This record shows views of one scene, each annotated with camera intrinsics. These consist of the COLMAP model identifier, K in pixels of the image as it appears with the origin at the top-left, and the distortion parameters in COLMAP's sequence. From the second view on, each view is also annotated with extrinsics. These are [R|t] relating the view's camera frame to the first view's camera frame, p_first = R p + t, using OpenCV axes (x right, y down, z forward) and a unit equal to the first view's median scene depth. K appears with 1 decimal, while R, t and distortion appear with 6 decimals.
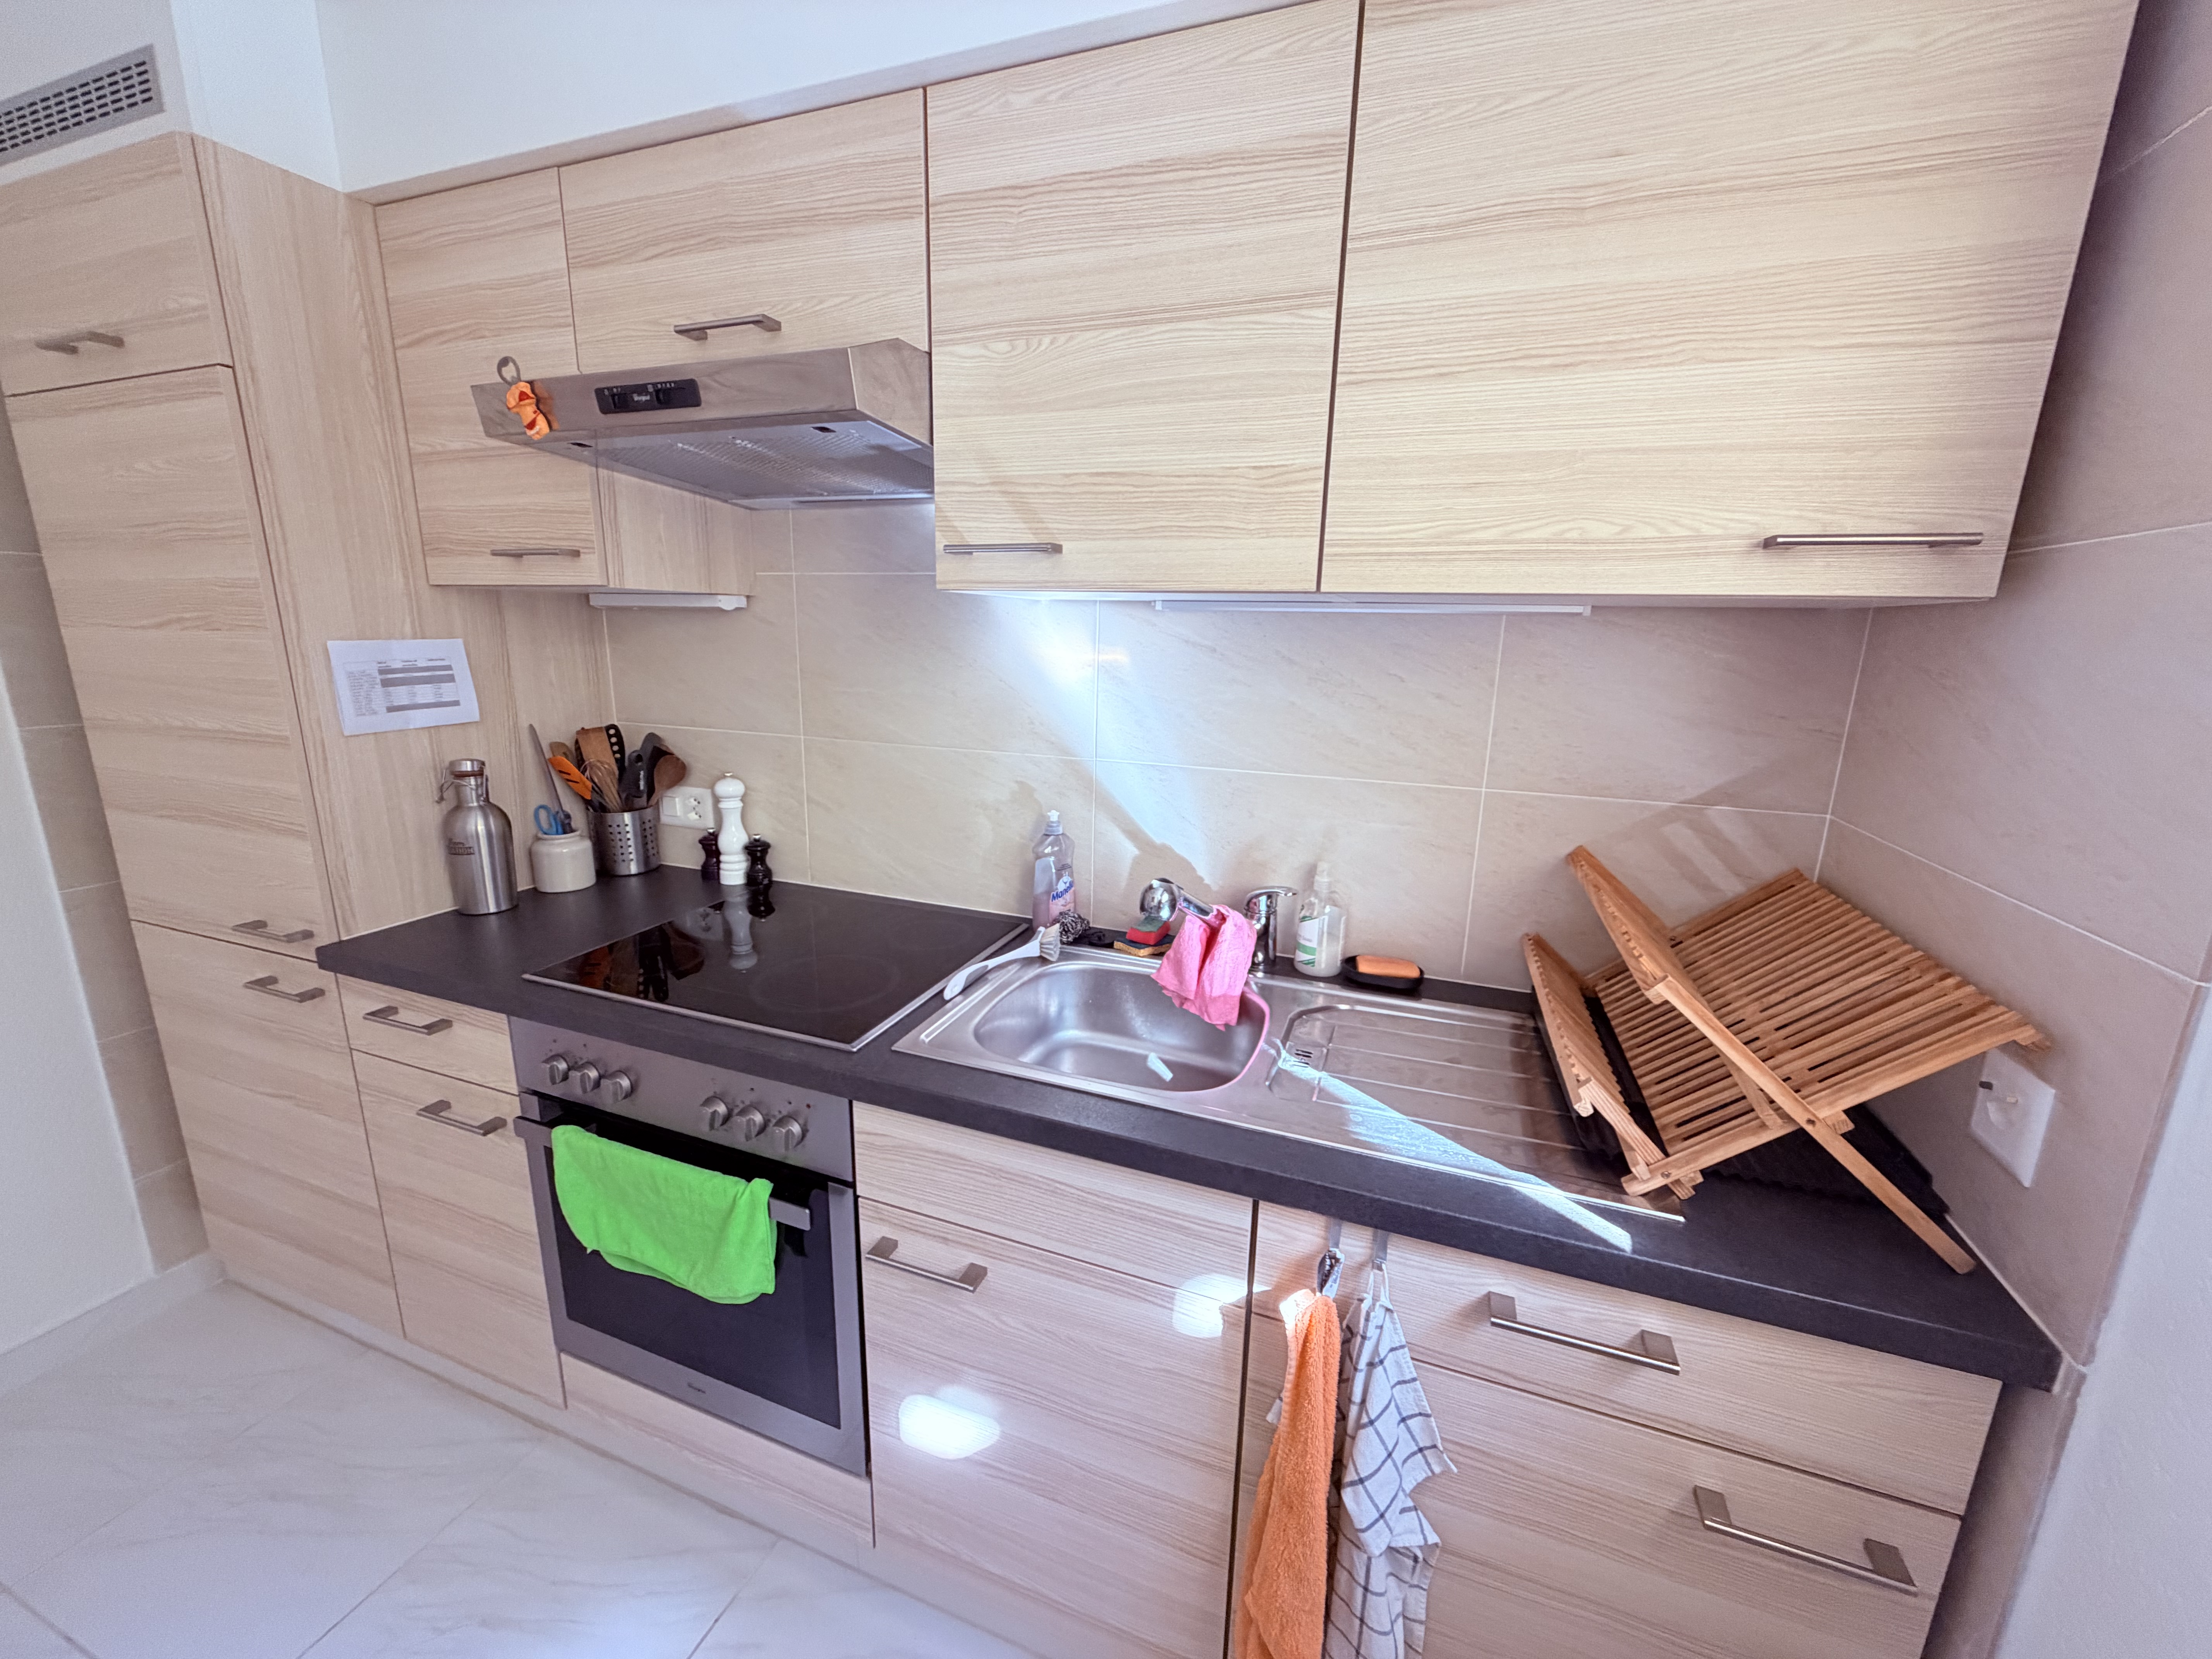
lens RADIAL K [[879.4, 0, 1106.3], [0, 879.4, 823.5], [0, 0, 1]] dist [-0.001510, 0.001266]
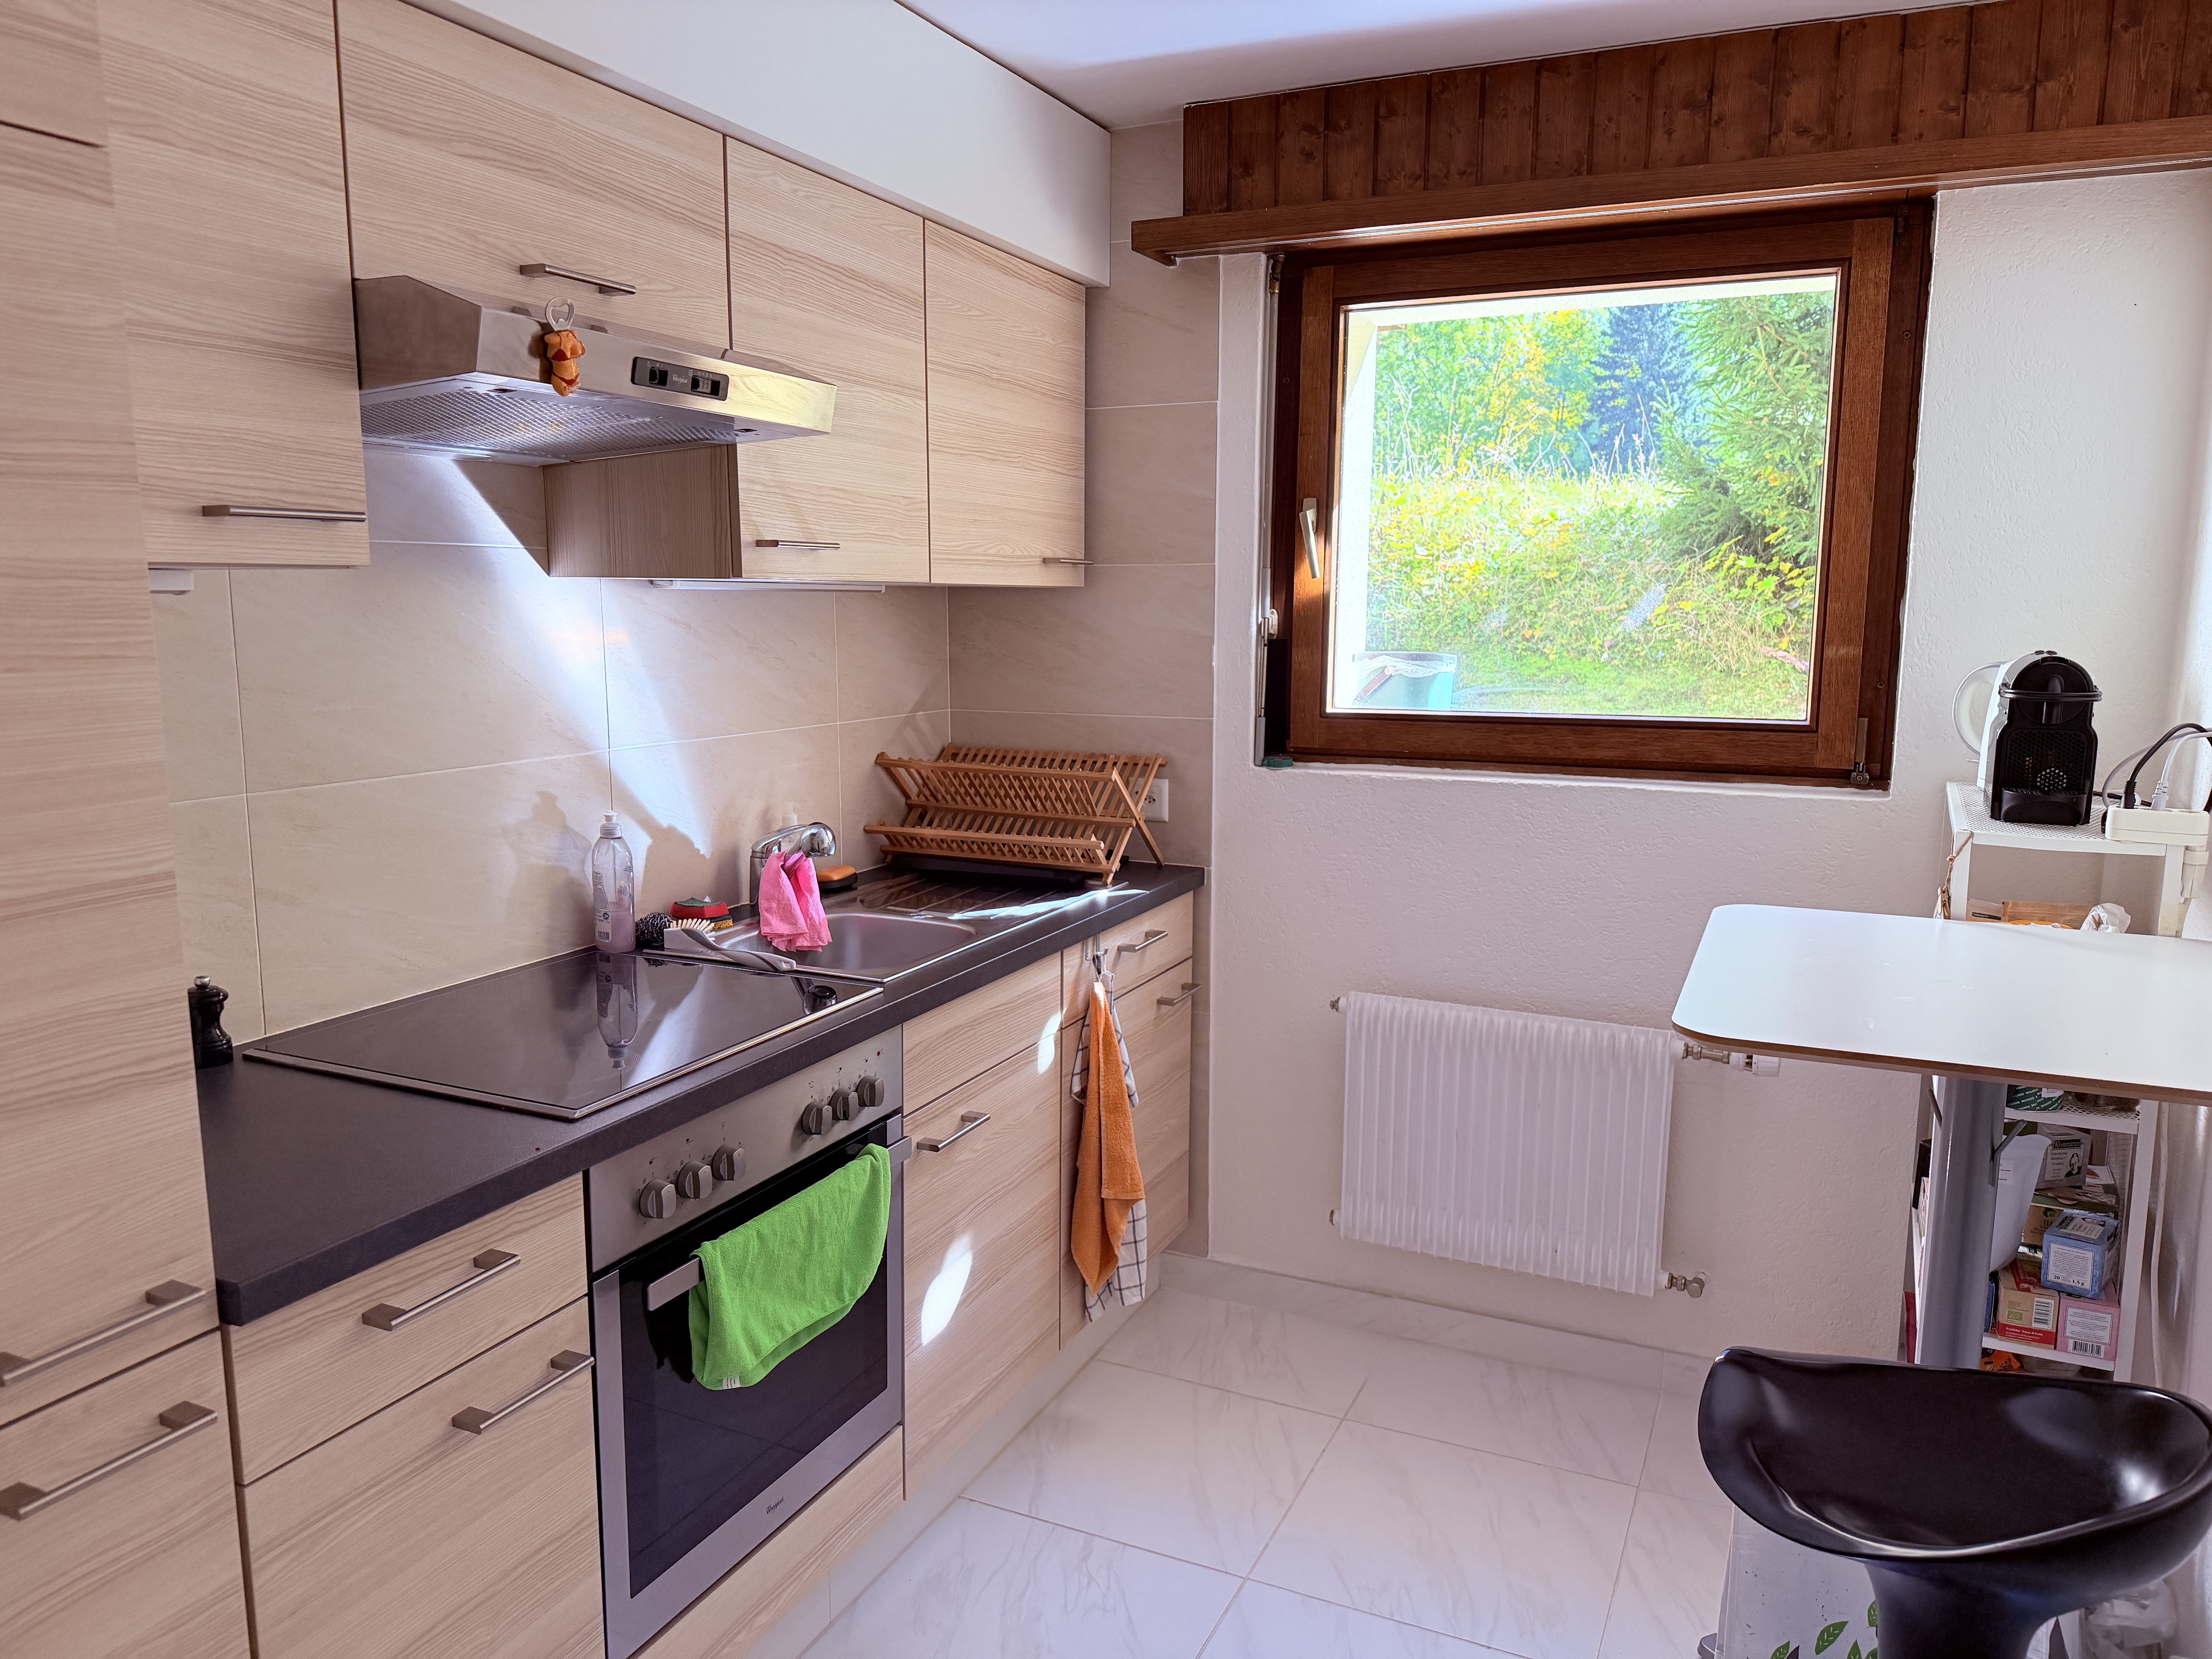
lens RADIAL K [[1547.3, 0, 1113.0], [0, 1547.3, 831.1], [0, 0, 1]] dist [0.068308, -0.087003]
pose [[0.066639, -0.170553, 0.983093, -1.982678], [0.210985, 0.965412, 0.153184, -0.162085], [-0.975215, 0.197210, 0.100318, 0.432429]]
